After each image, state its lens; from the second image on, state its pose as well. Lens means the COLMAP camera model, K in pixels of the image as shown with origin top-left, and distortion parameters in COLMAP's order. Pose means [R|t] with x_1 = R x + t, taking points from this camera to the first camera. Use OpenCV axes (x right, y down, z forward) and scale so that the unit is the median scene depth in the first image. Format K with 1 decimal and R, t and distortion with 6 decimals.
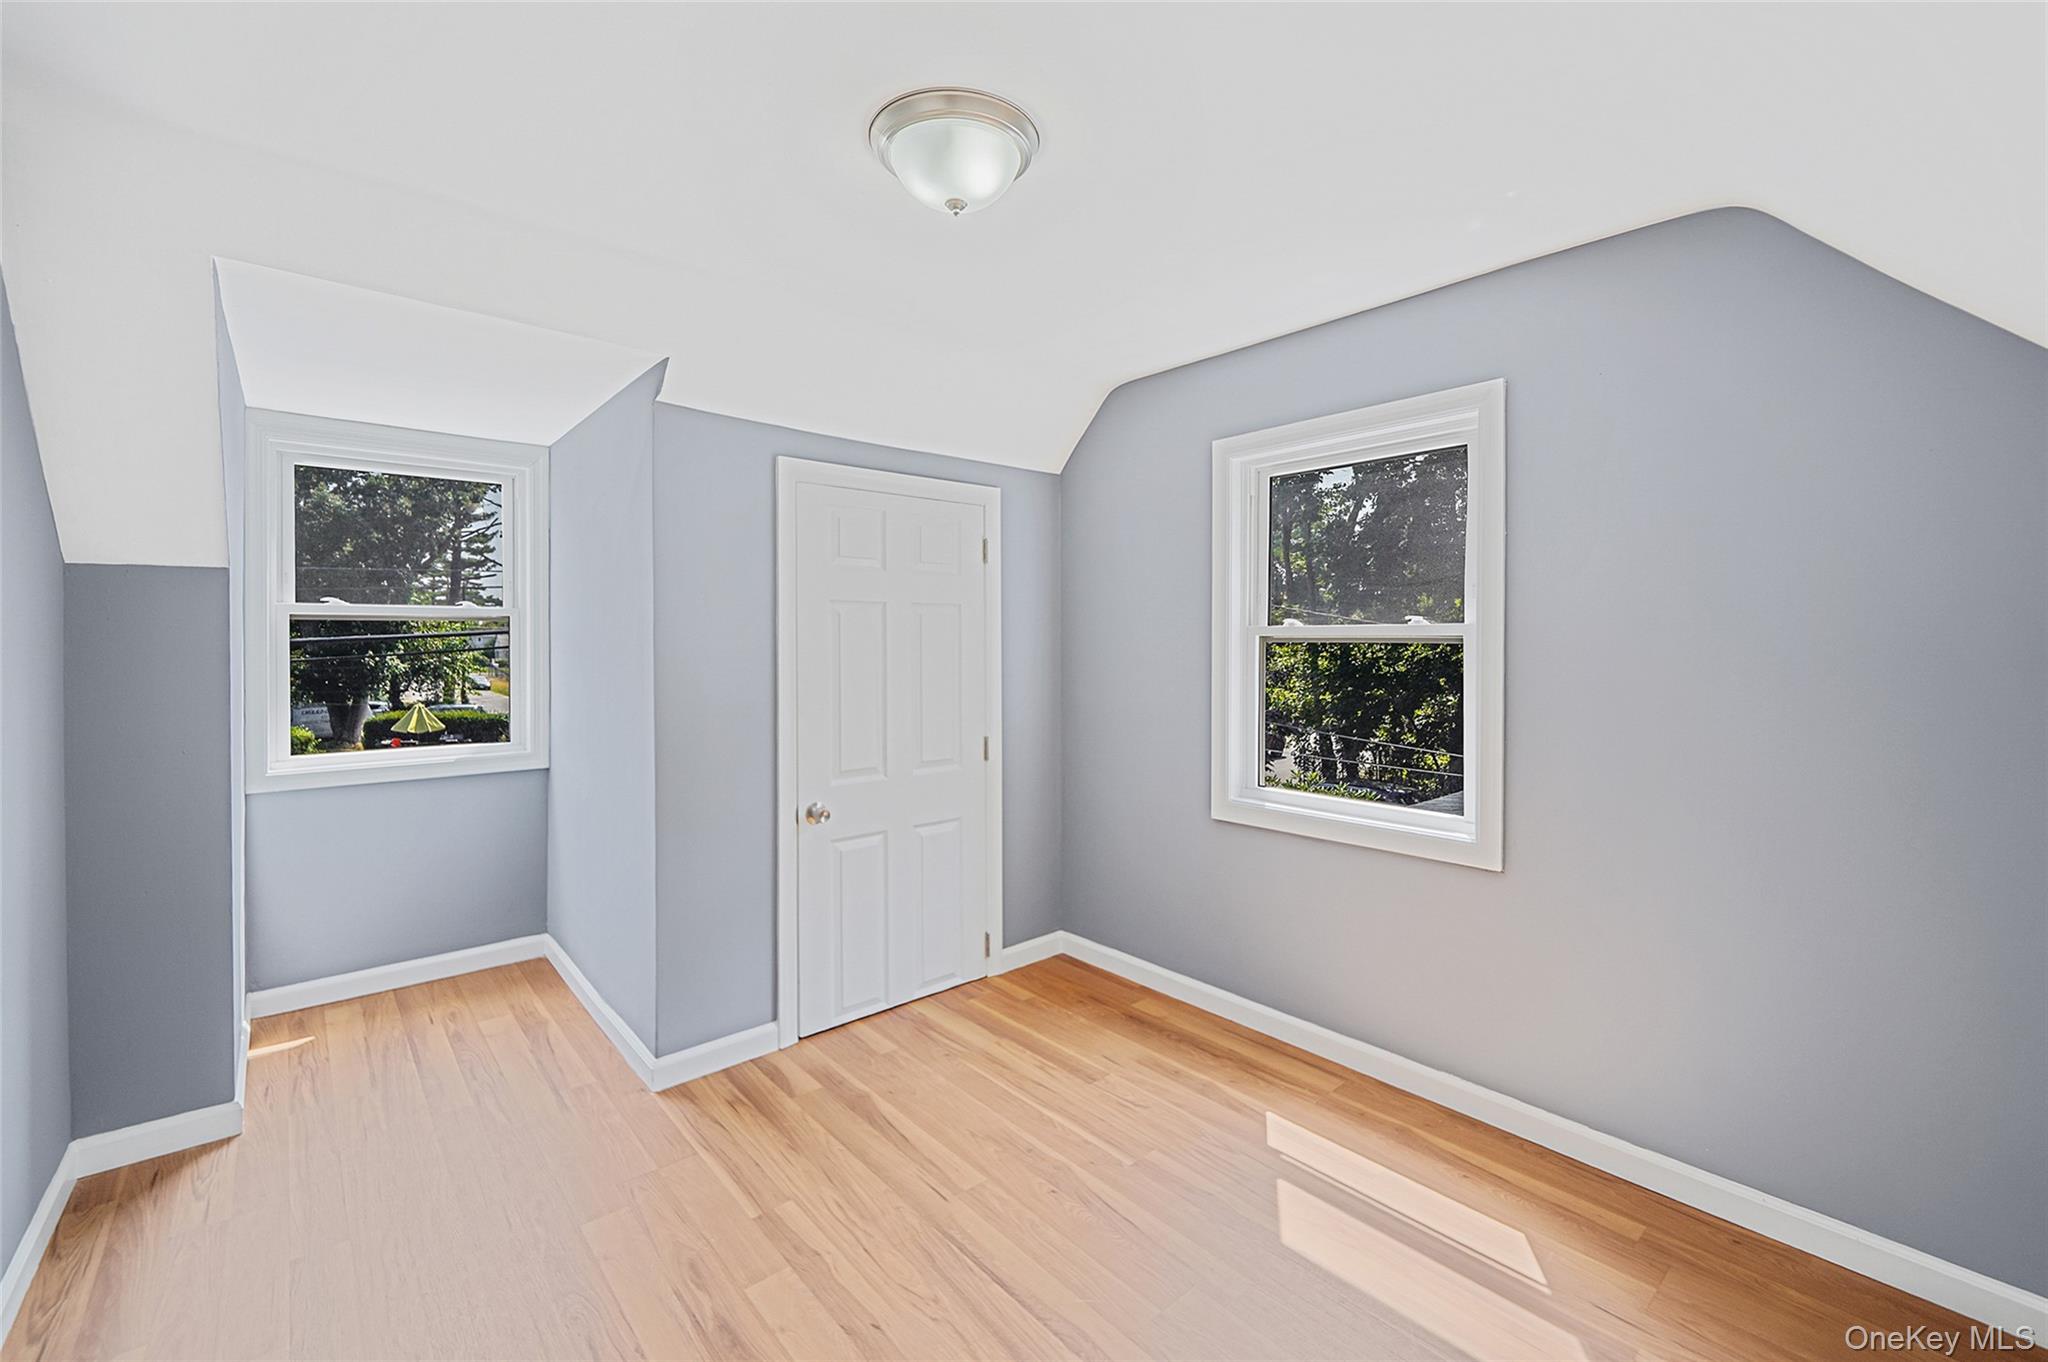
lens RADIAL K [[856.5, 0, 1023.5], [0, 856.5, 657.5], [0, 0, 1]] dist [0.000021, 0.000103]
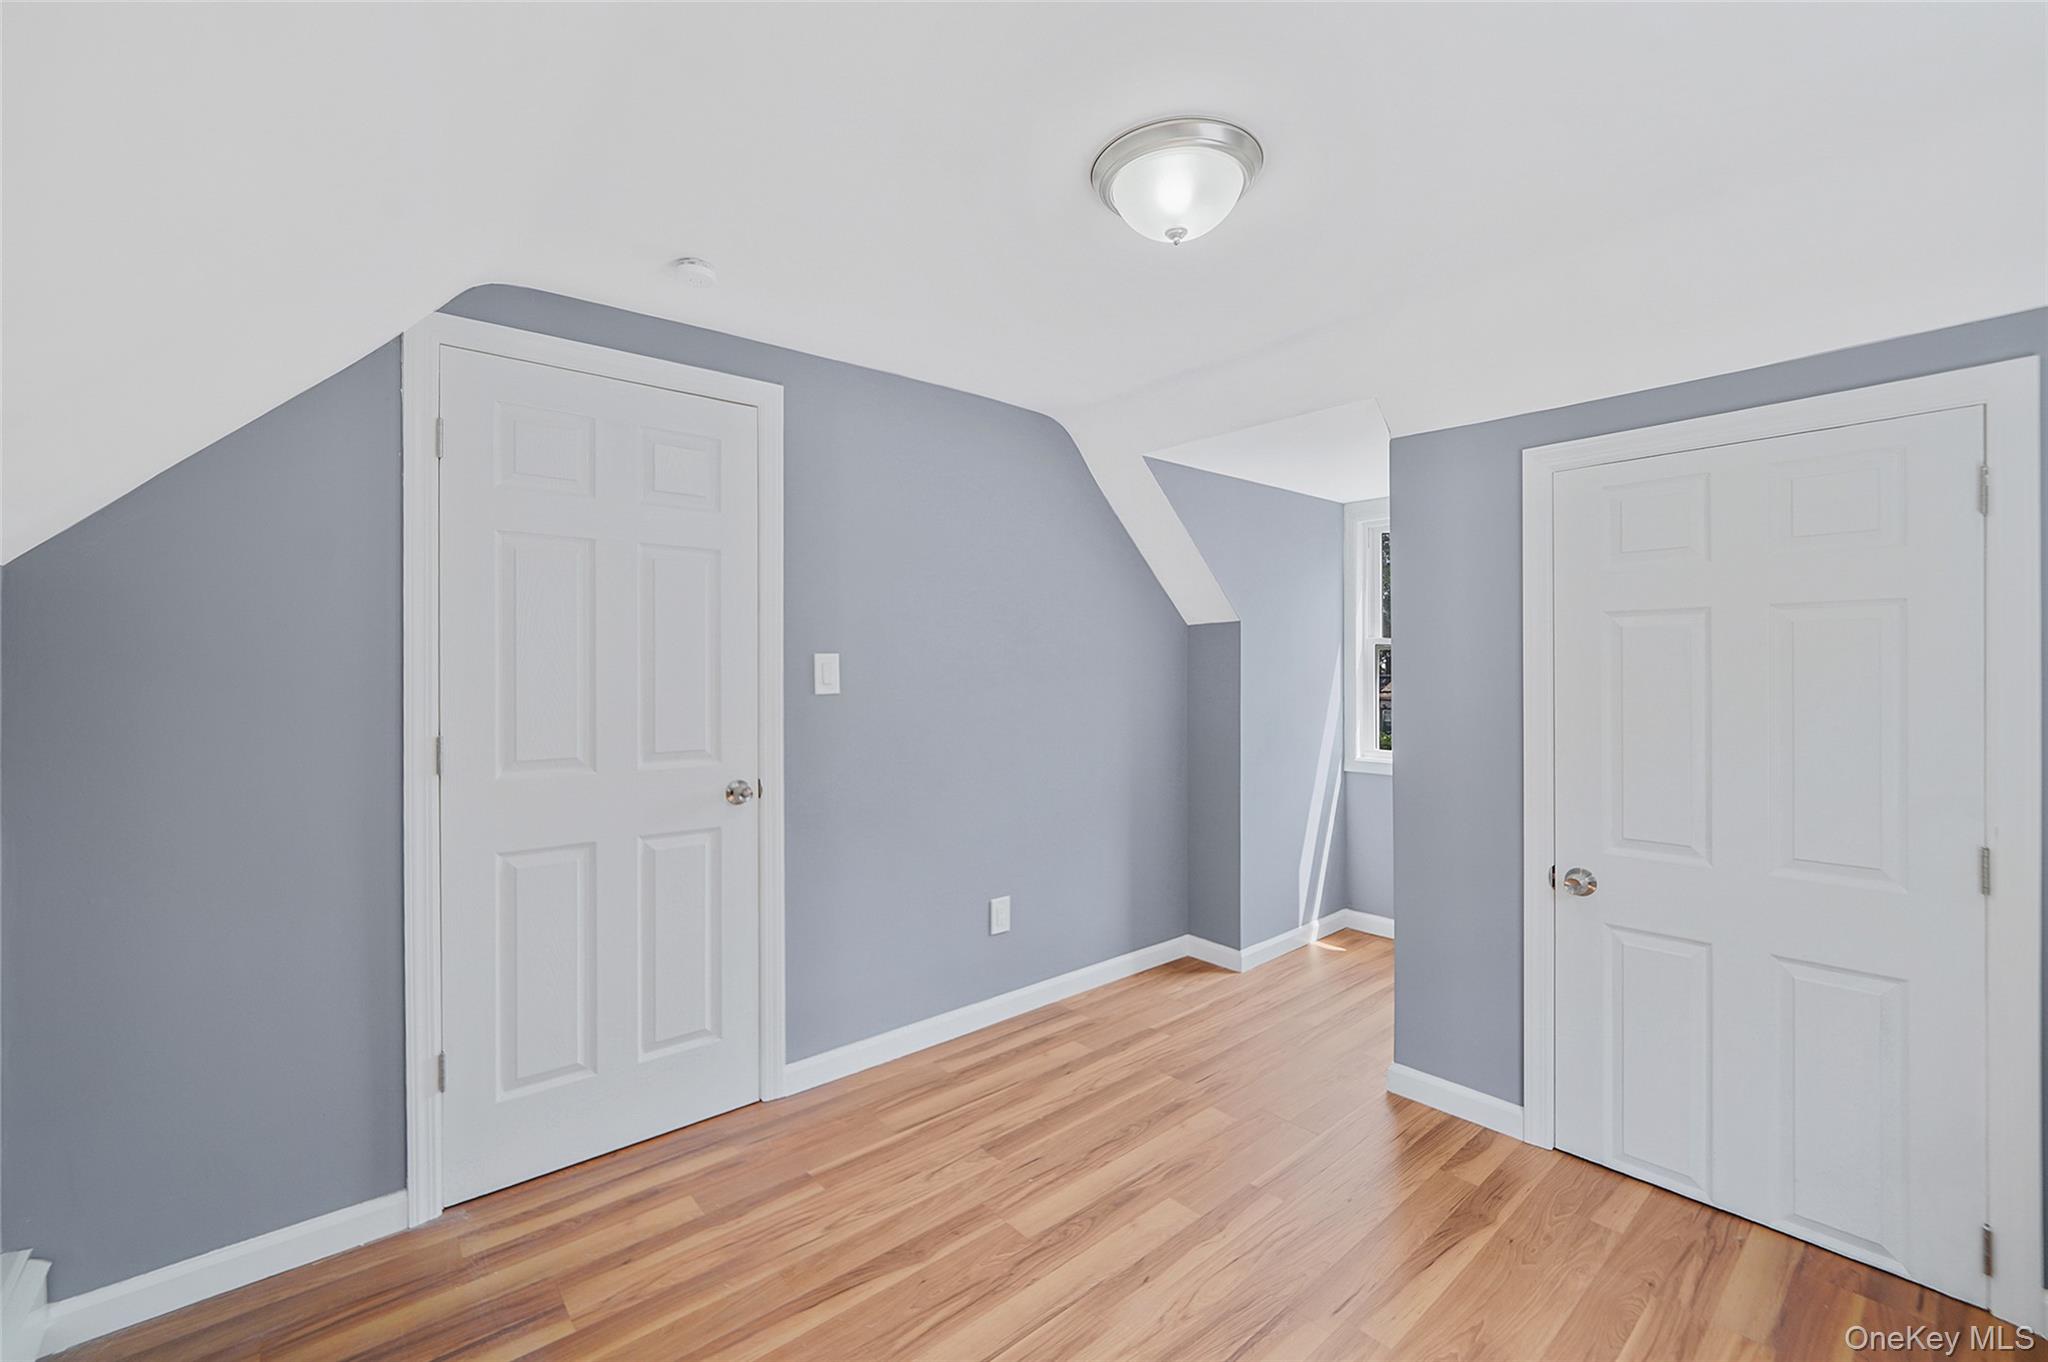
lens RADIAL K [[831.9, 0, 1028.6], [0, 831.9, 679.2], [0, 0, 1]] dist [0.001064, 0.000044]
pose [[0.001083, 0.014370, -0.999896, 0.580799], [-0.010041, 0.999846, 0.014359, -0.013815], [0.999949, 0.010025, 0.001227, 0.533334]]
